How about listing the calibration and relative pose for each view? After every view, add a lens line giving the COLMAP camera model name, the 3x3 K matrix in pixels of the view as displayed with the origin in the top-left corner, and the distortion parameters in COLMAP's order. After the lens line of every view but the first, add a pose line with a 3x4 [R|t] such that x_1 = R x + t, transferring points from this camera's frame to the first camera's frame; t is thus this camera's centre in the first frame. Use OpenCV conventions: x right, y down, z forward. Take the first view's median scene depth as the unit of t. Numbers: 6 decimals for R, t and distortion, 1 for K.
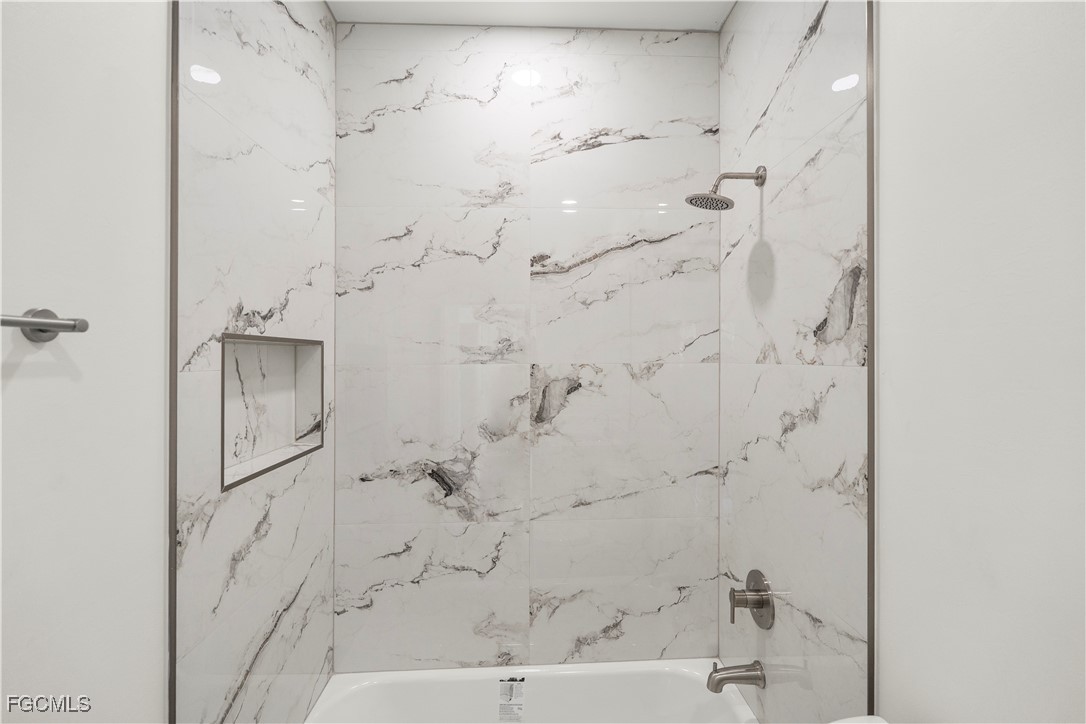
lens RADIAL K [[487.9, 0, 543.0], [0, 487.9, 362.0], [0, 0, 1]] dist [-0.004712, 0.000119]
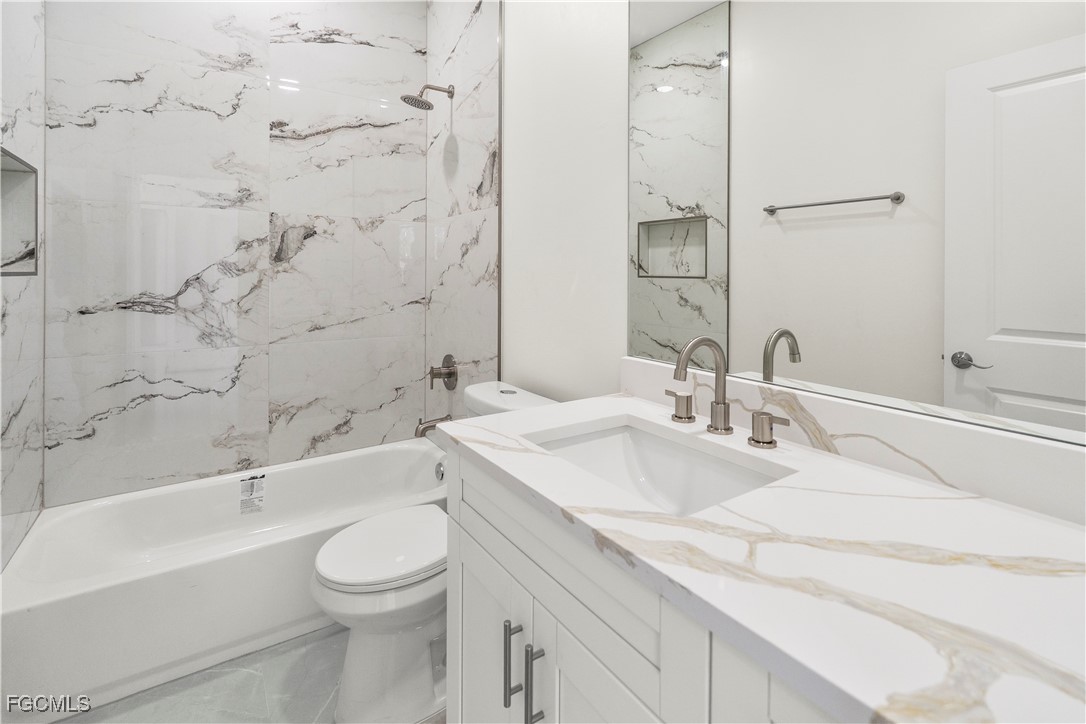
lens RADIAL K [[502.0, 0, 555.9], [0, 502.0, 281.0], [0, 0, 1]] dist [-0.004479, 0.000883]
pose [[0.841045, -0.001238, 0.540964, -0.099989], [-0.005965, 0.999915, 0.011562, 0.153563], [-0.540933, -0.012951, 0.840966, -0.406541]]
